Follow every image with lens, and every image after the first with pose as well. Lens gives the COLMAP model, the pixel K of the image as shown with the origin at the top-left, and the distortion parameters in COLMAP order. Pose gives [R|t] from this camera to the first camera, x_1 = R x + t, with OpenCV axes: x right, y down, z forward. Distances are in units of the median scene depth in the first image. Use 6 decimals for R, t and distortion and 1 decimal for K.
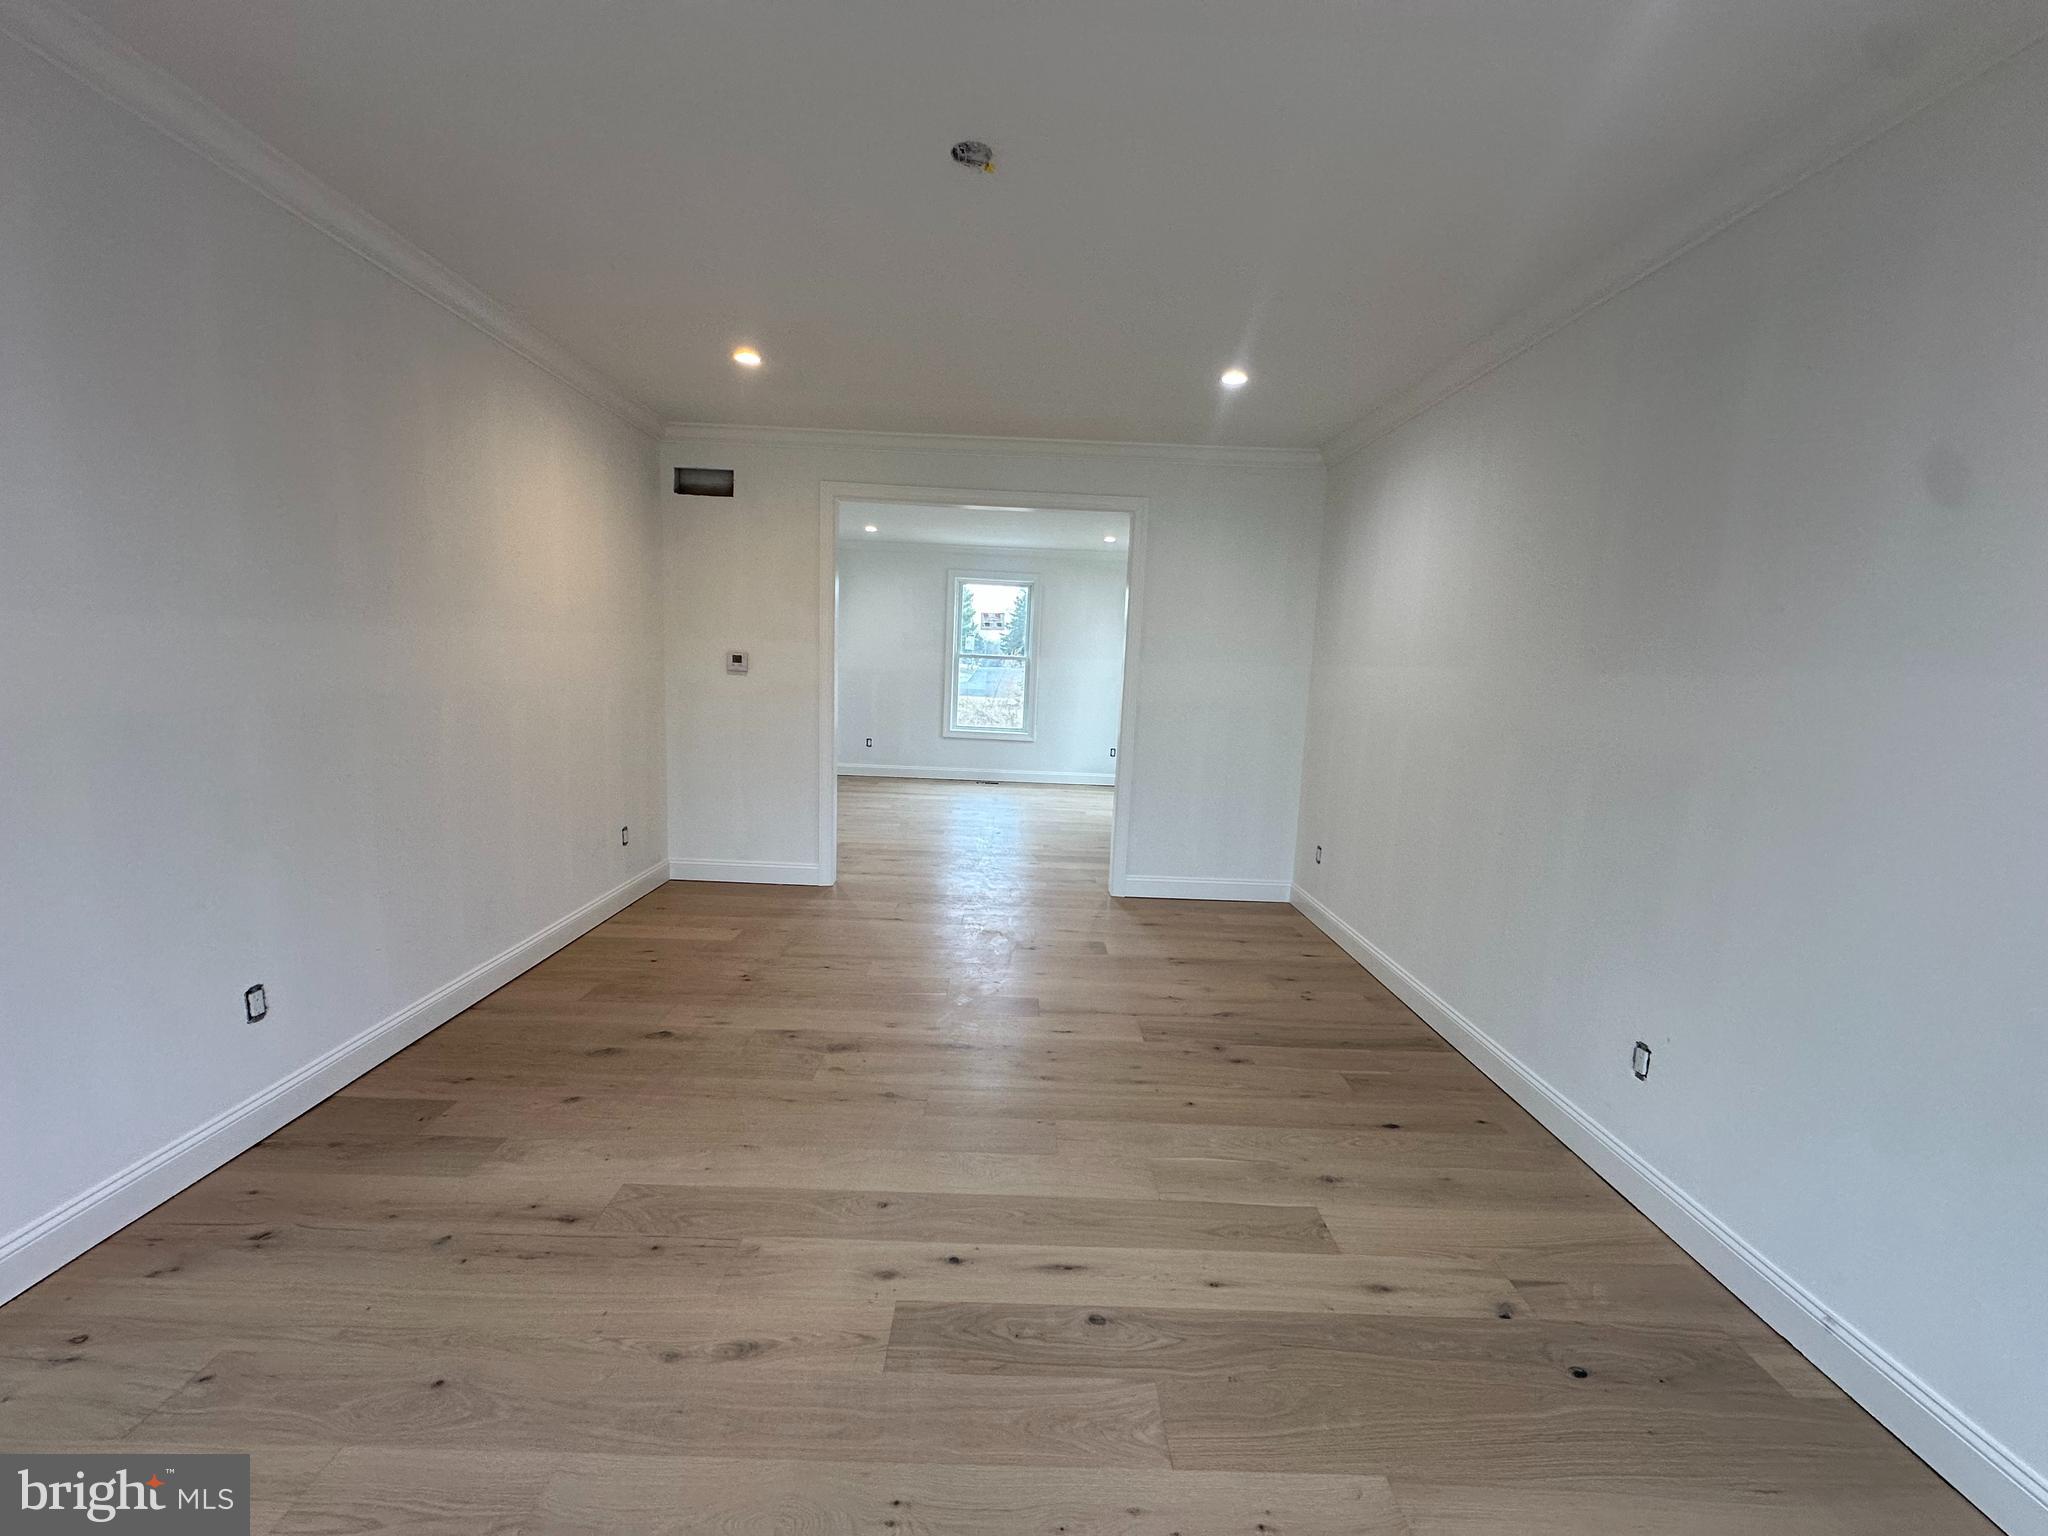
lens RADIAL K [[809.2, 0, 1026.2], [0, 809.2, 763.4], [0, 0, 1]] dist [-0.003278, 0.000212]
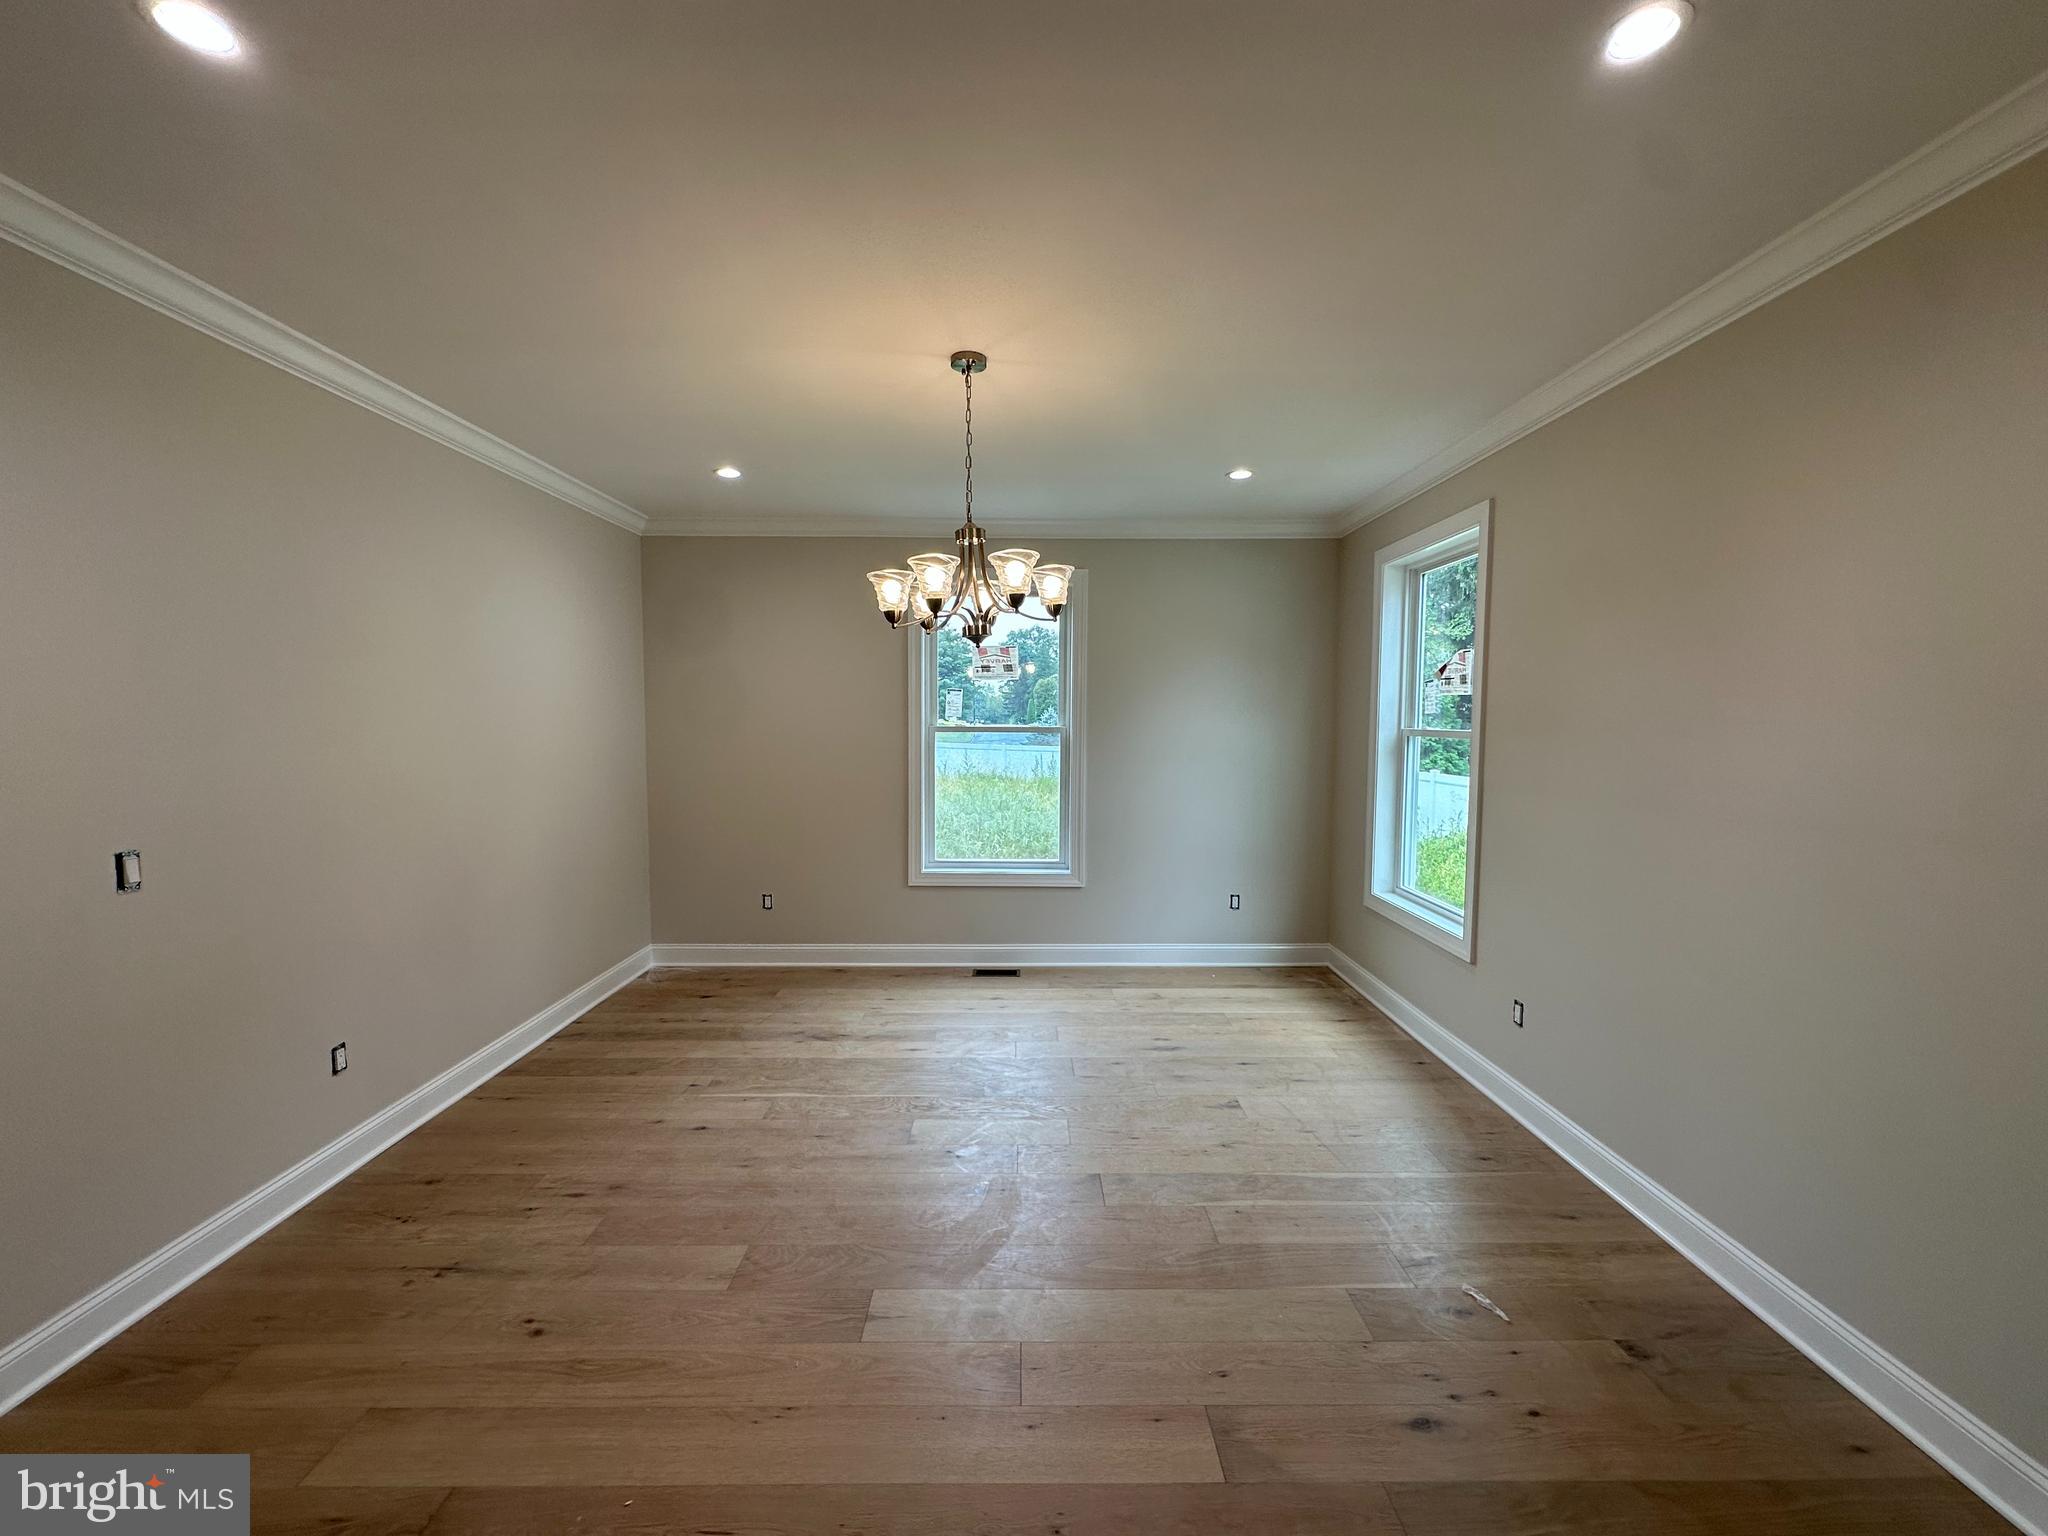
lens RADIAL K [[809.2, 0, 1031.1], [0, 809.2, 774.5], [0, 0, 1]] dist [-0.003278, 0.000212]
pose [[0.999226, -0.039340, 0.000220, -0.066748], [0.039293, 0.997727, -0.054752, -0.224095], [0.001934, 0.054718, 0.998500, 1.479761]]
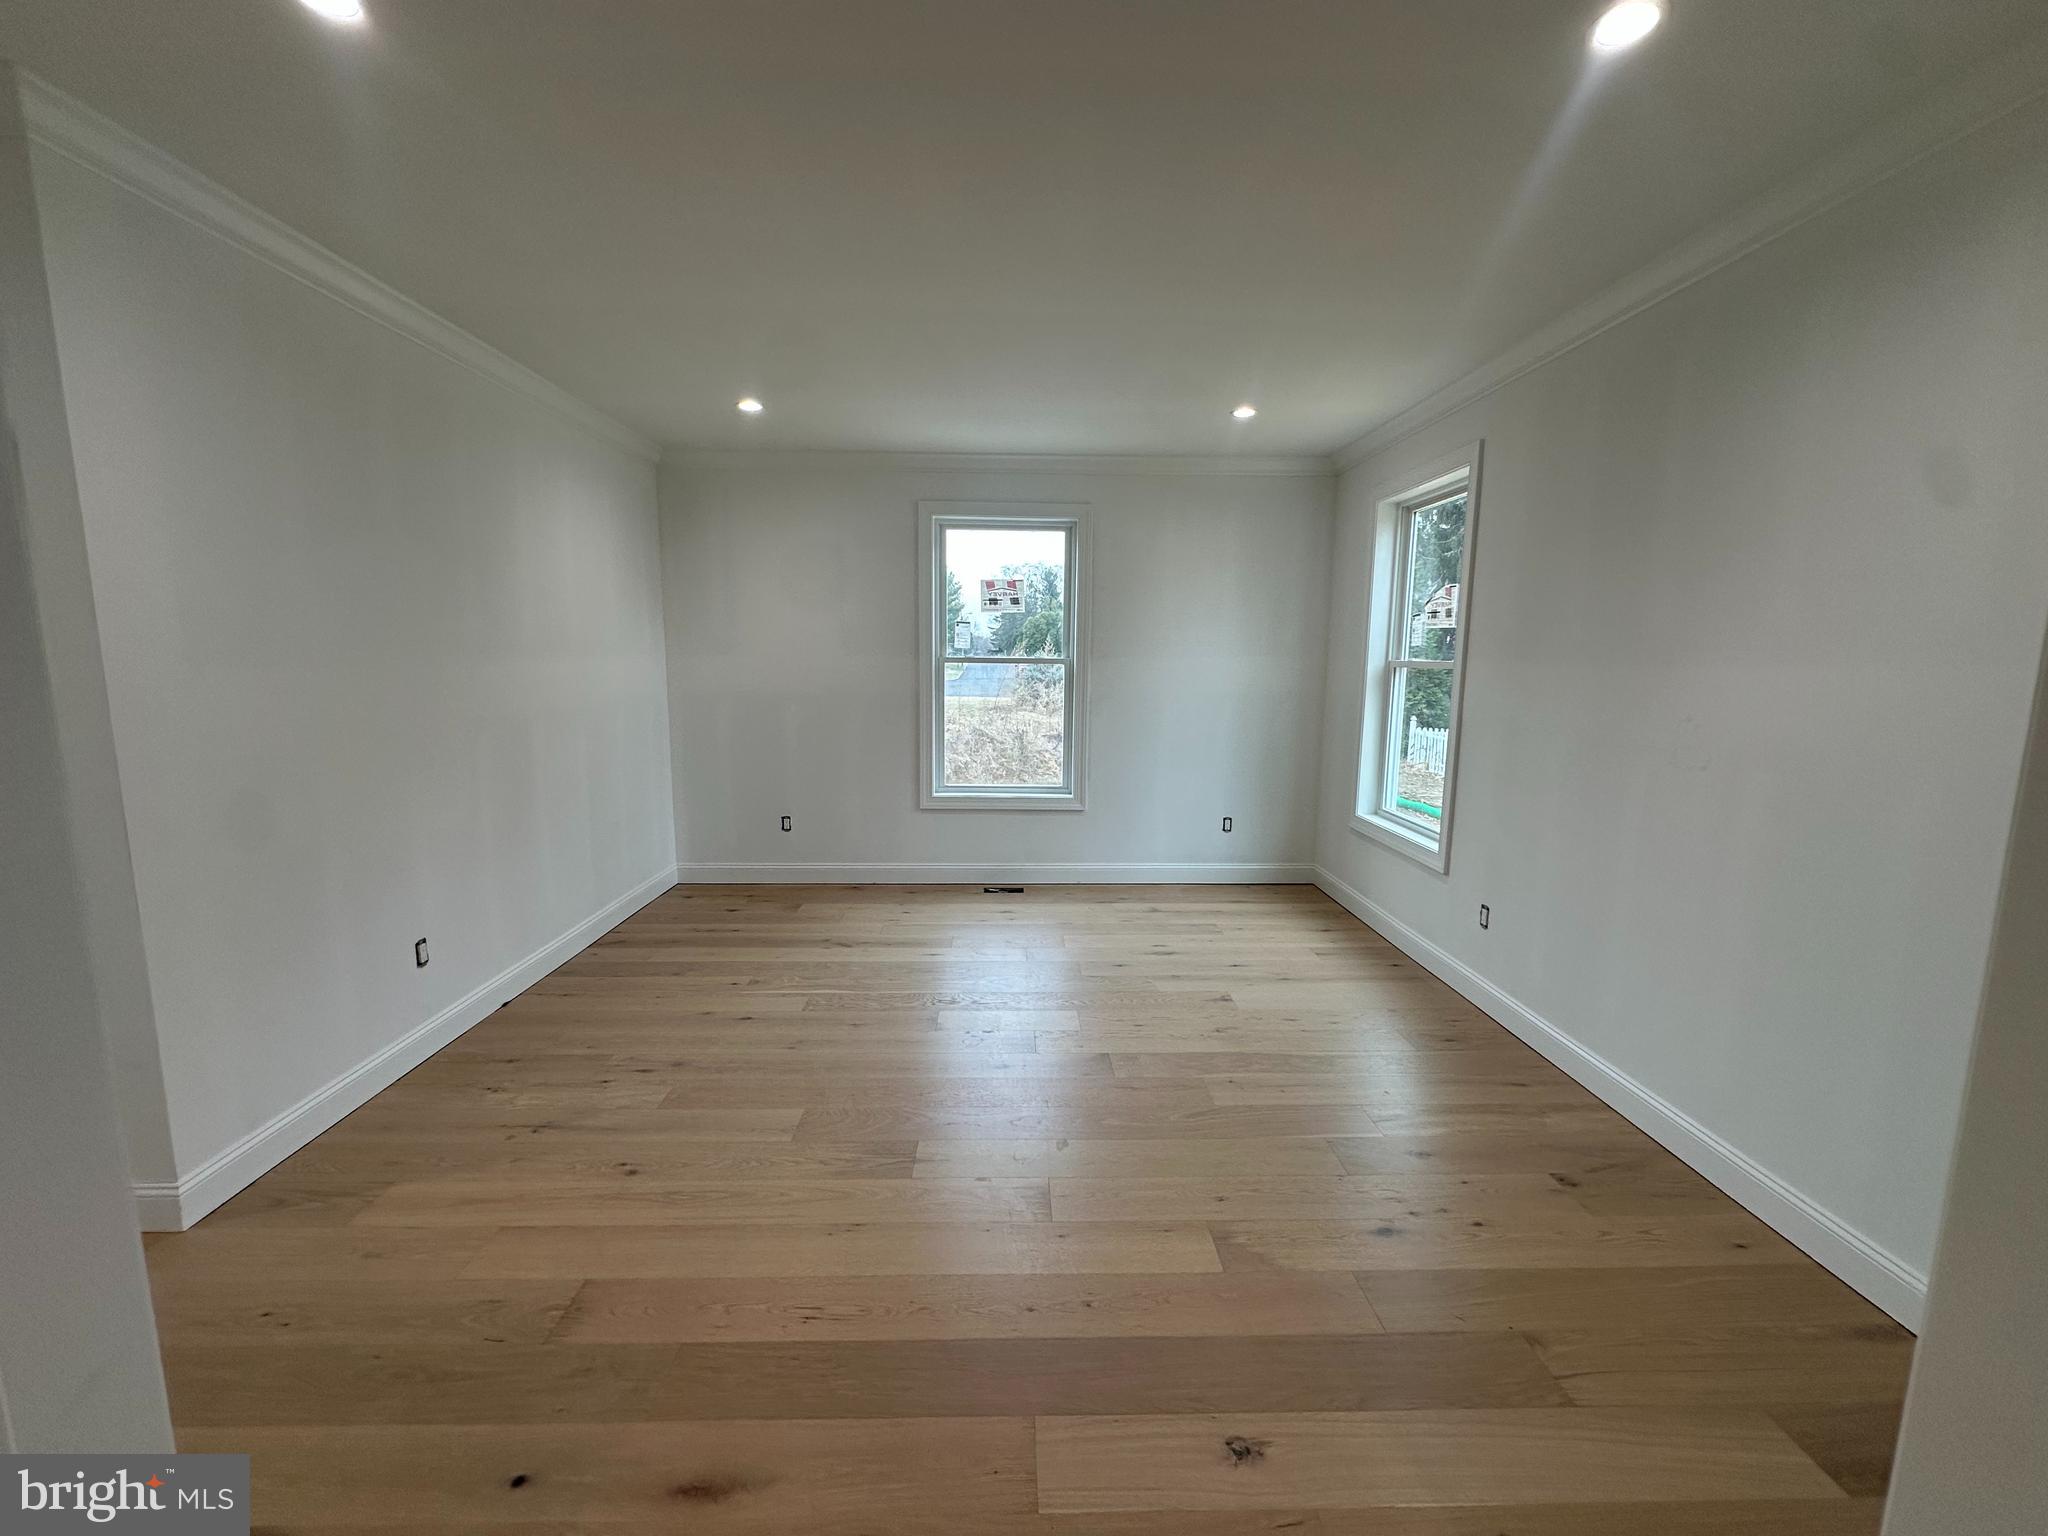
lens RADIAL K [[809.2, 0, 1030.1], [0, 809.2, 769.8], [0, 0, 1]] dist [-0.003278, 0.000212]
pose [[0.999275, -0.035897, 0.012714, -0.106818], [0.035679, 0.999219, 0.016971, -0.202427], [-0.013313, -0.016505, 0.999775, 1.395564]]
